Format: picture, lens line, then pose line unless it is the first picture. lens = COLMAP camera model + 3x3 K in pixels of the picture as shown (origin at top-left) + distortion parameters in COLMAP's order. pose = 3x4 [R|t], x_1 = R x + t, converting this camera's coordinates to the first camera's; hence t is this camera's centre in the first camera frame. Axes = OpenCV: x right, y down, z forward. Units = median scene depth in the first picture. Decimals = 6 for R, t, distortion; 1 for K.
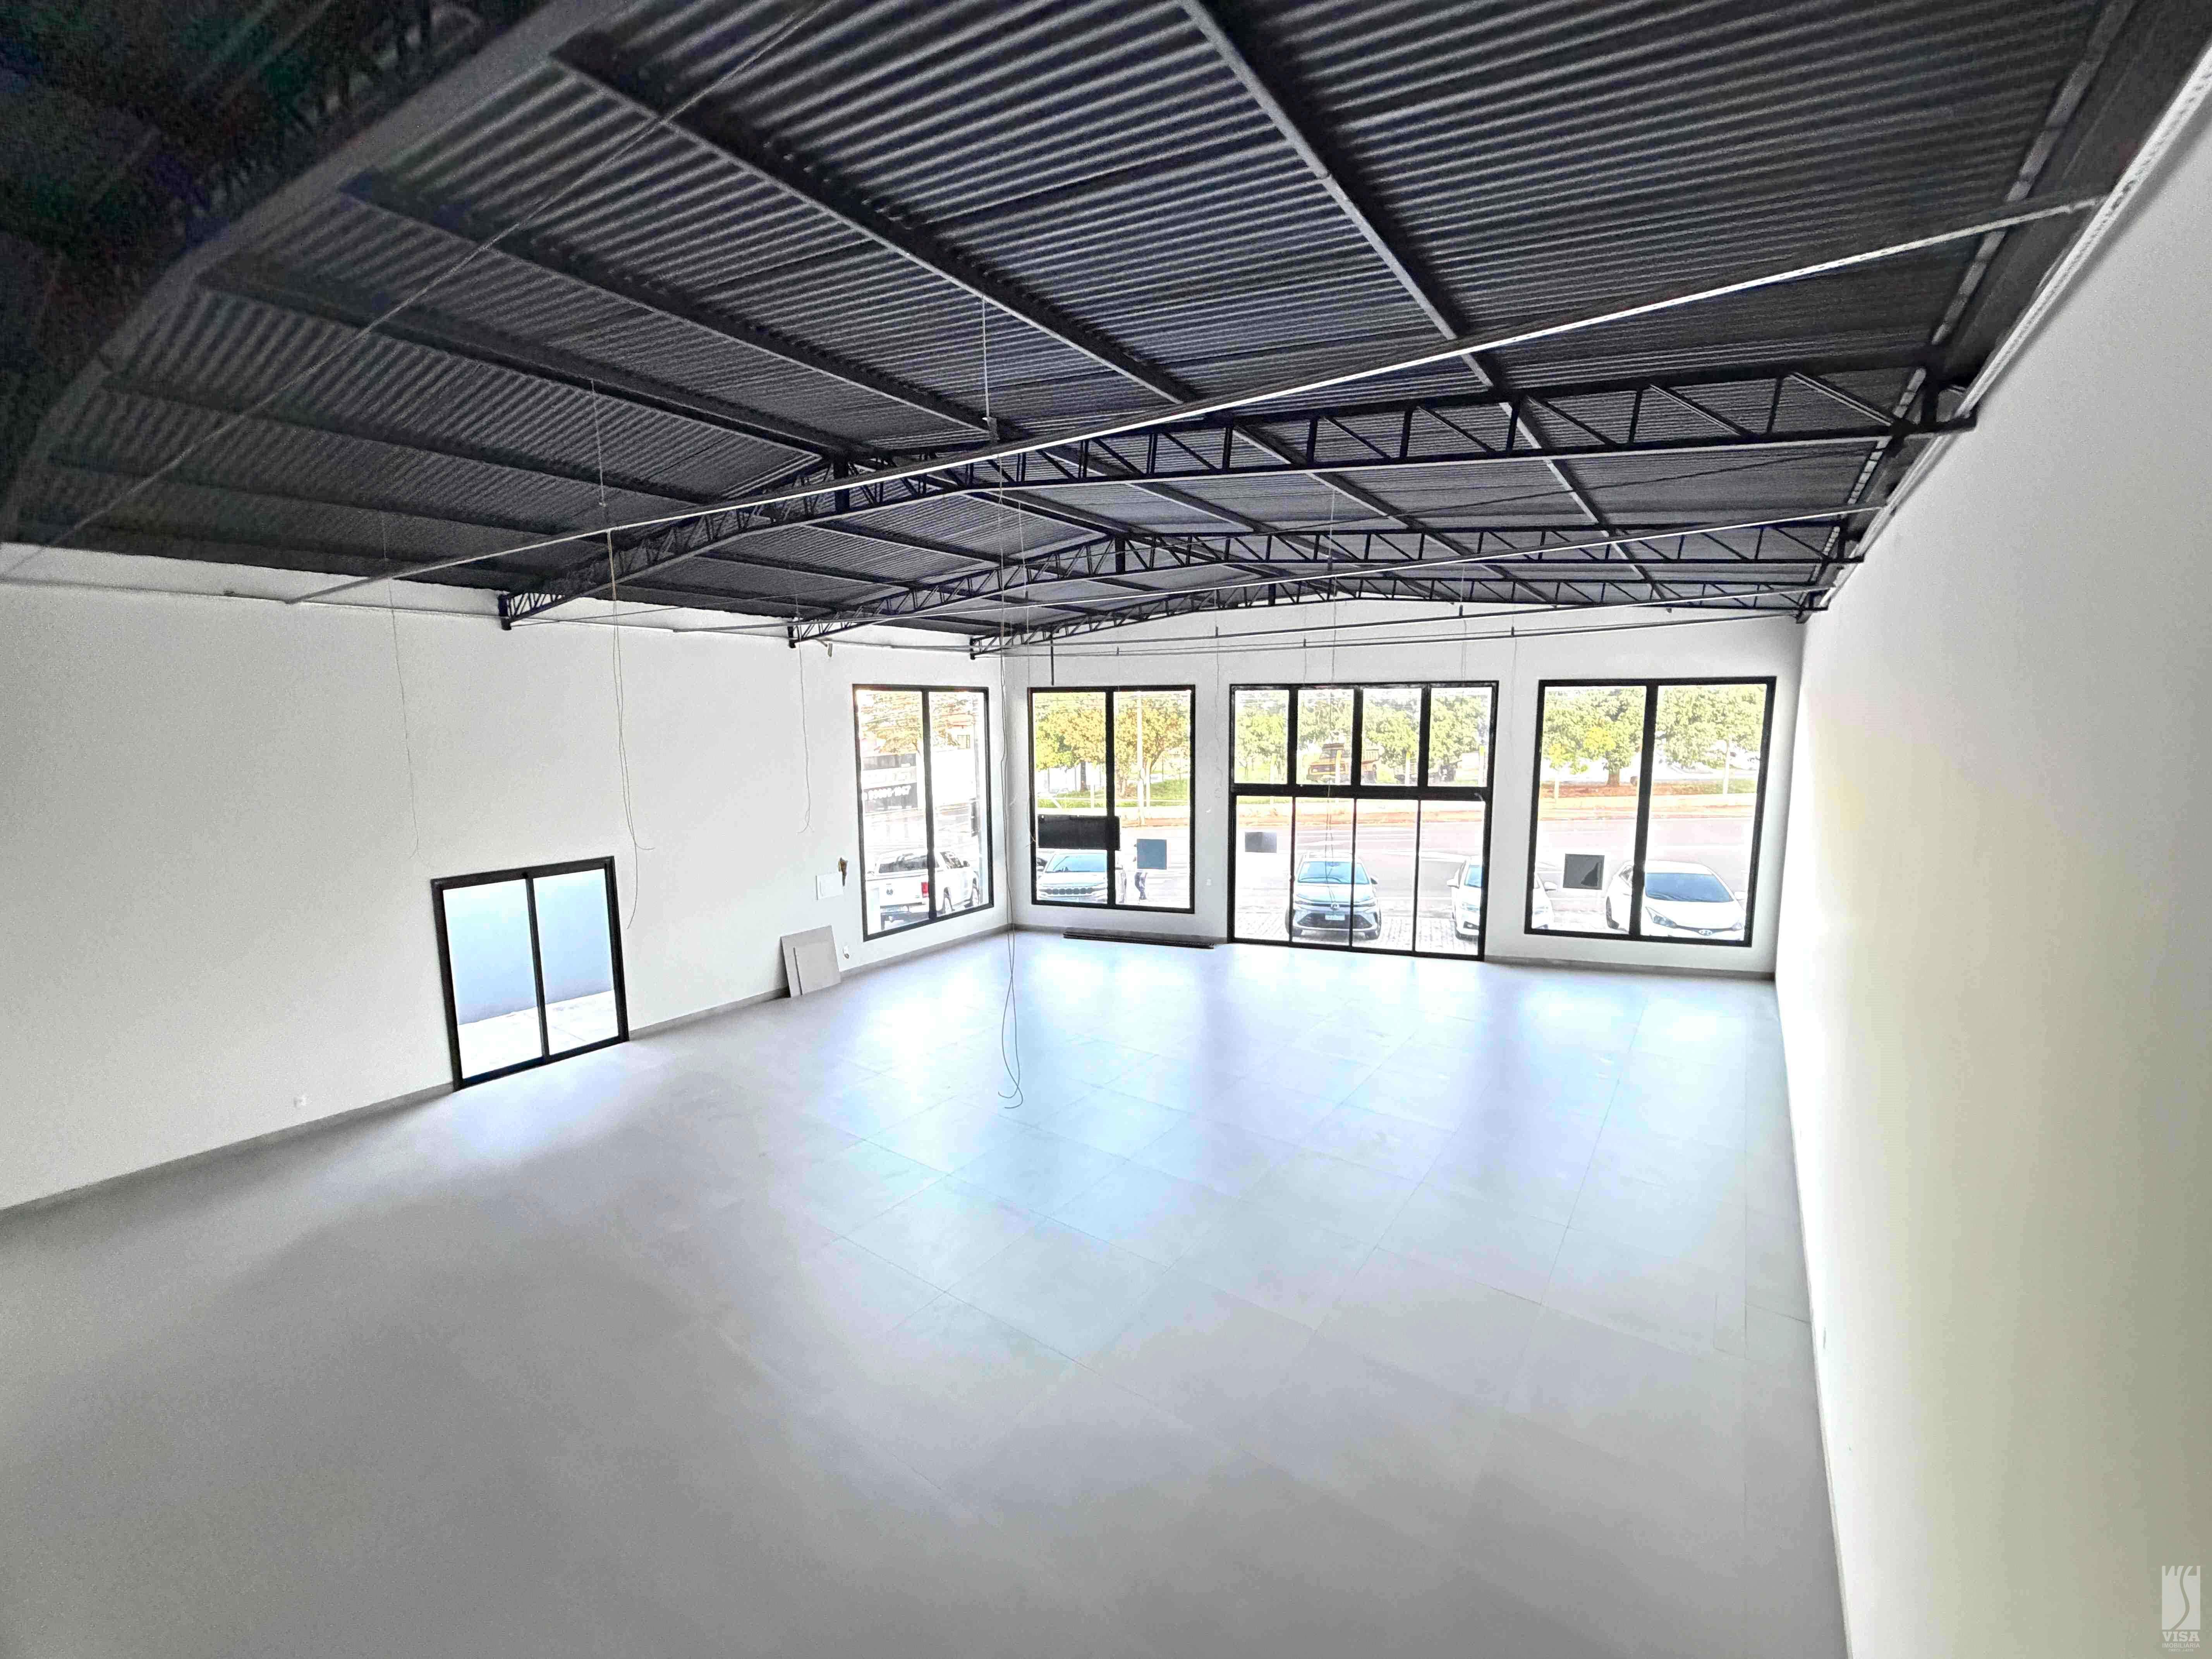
lens RADIAL K [[873.5, 0, 1109.3], [0, 873.5, 813.7], [0, 0, 1]] dist [0.000026, -0.000625]
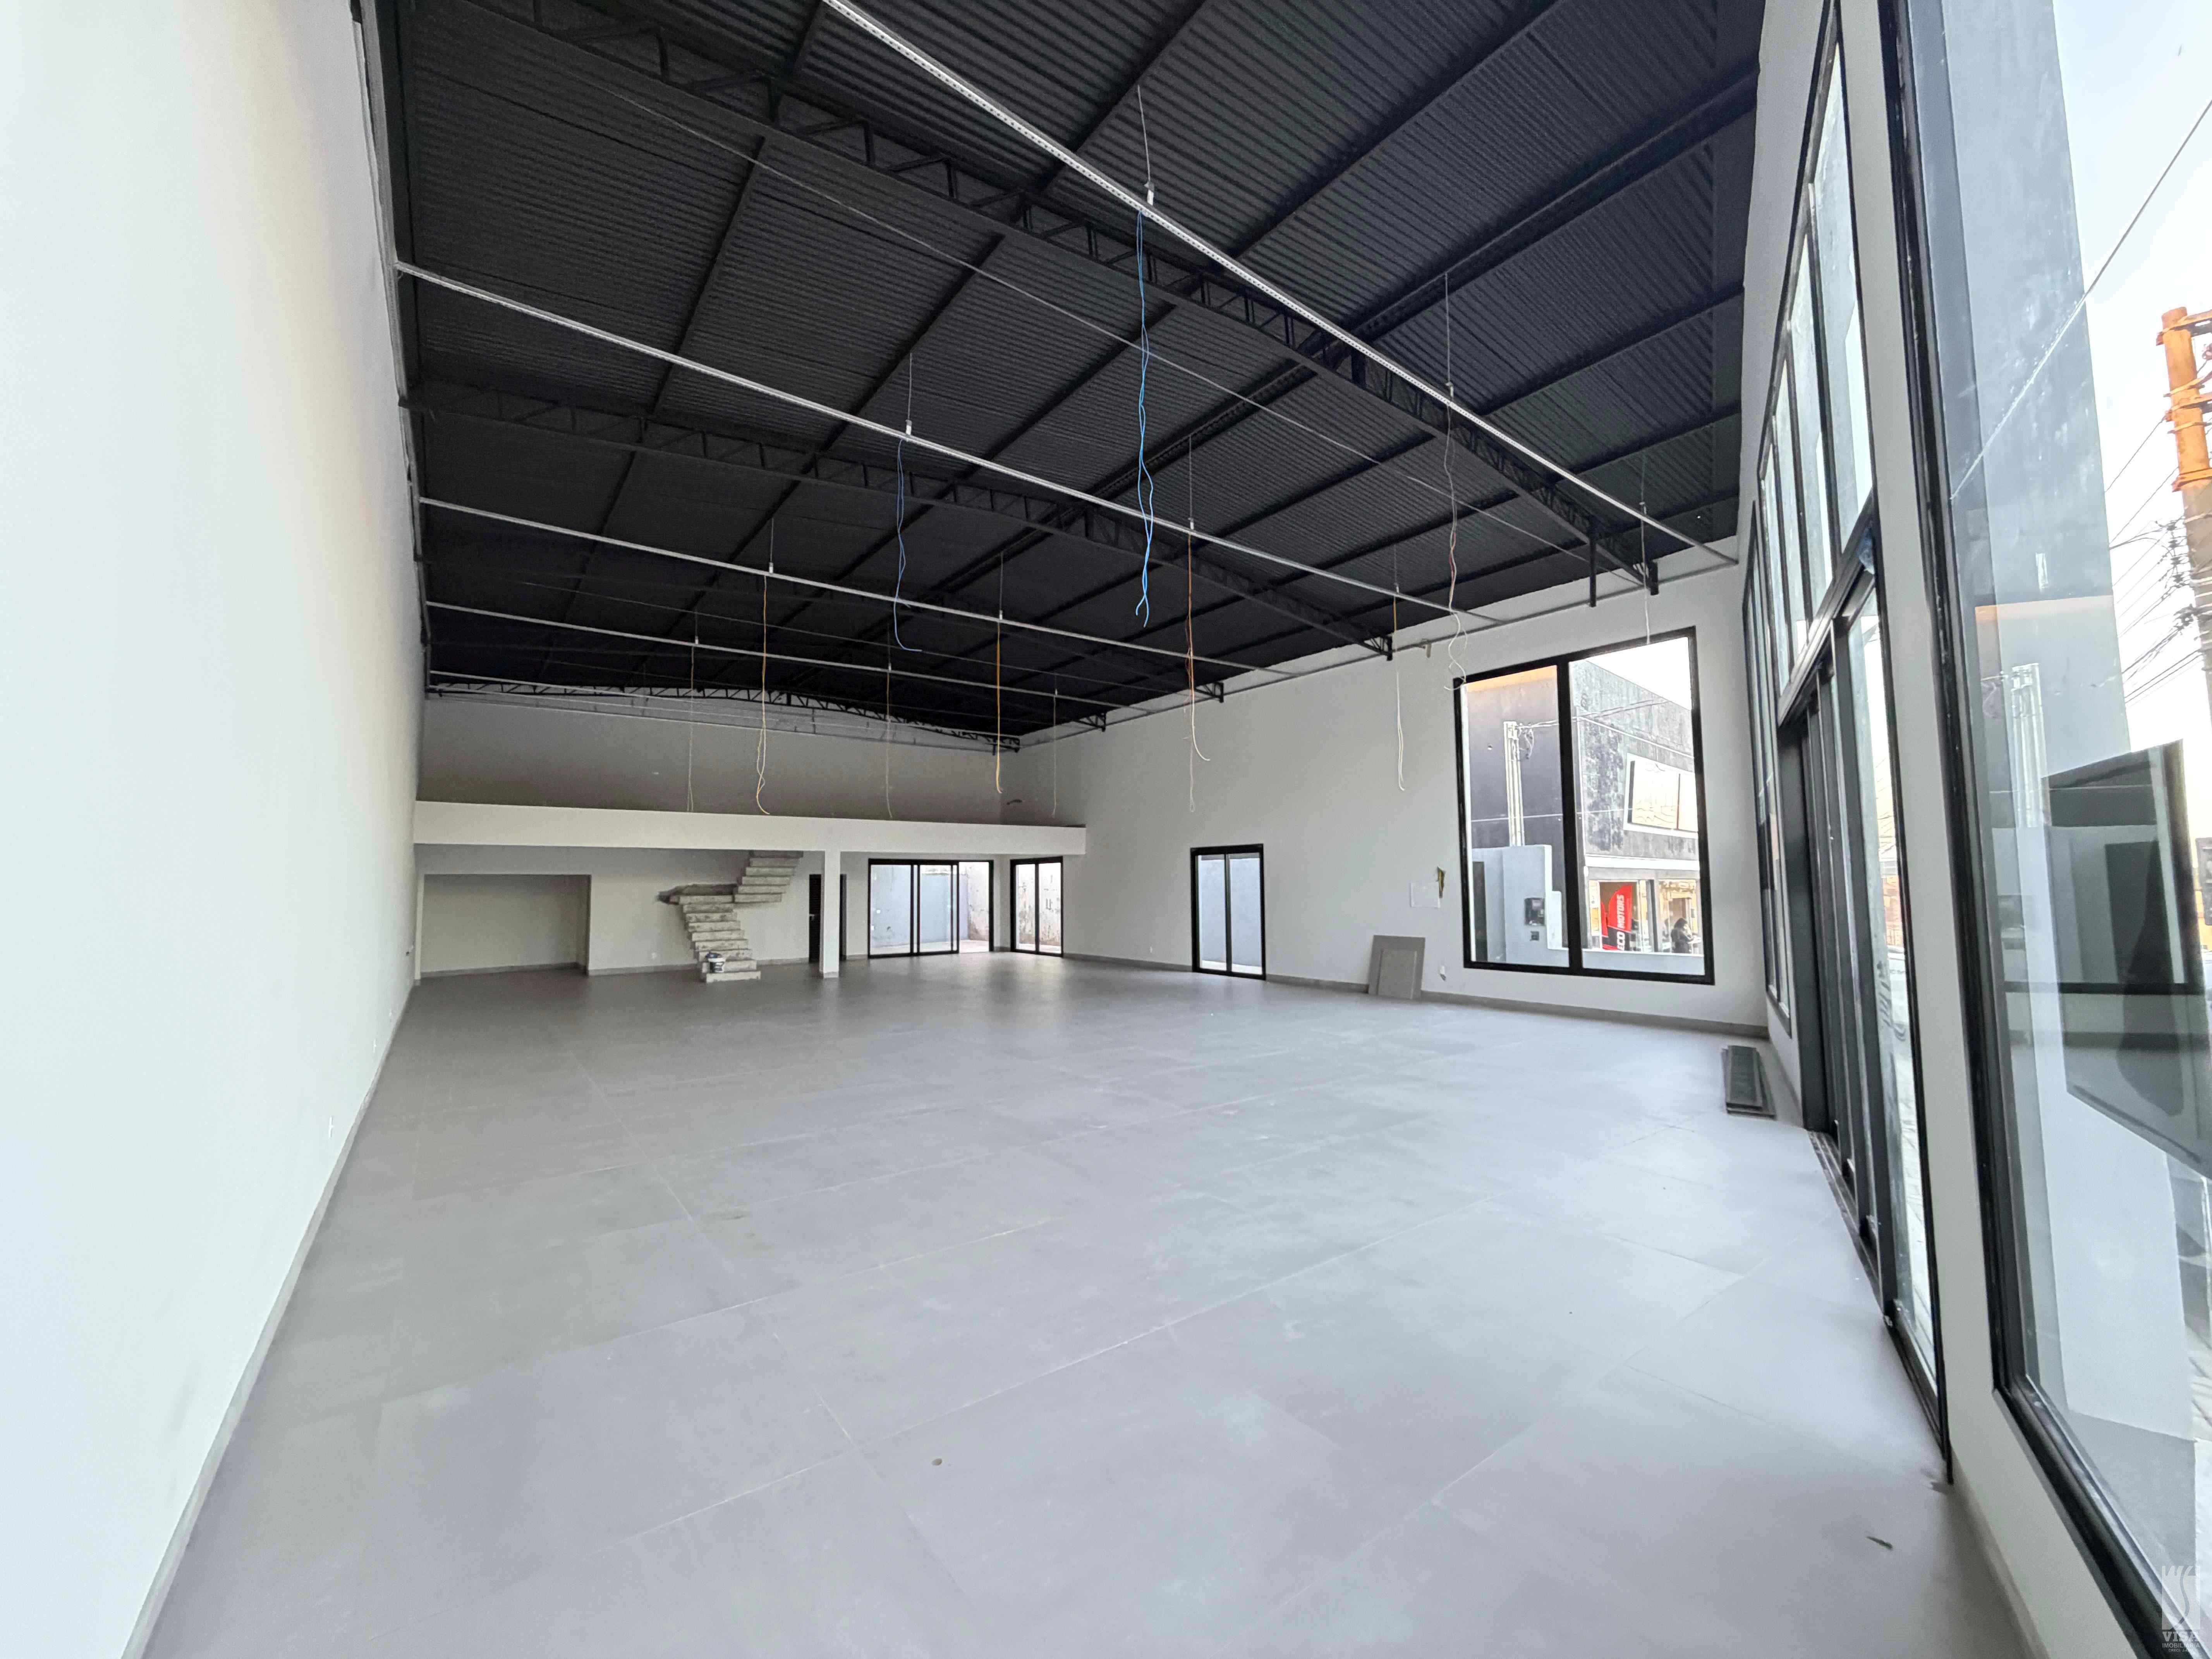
lens RADIAL K [[873.5, 0, 1099.8], [0, 873.5, 827.2], [0, 0, 1]] dist [0.000026, -0.000625]
pose [[-0.296992, -0.062500, -0.952832, 0.574457], [-0.100601, 0.994350, -0.033866, 0.064014], [0.949566, 0.085798, -0.301601, 0.787420]]
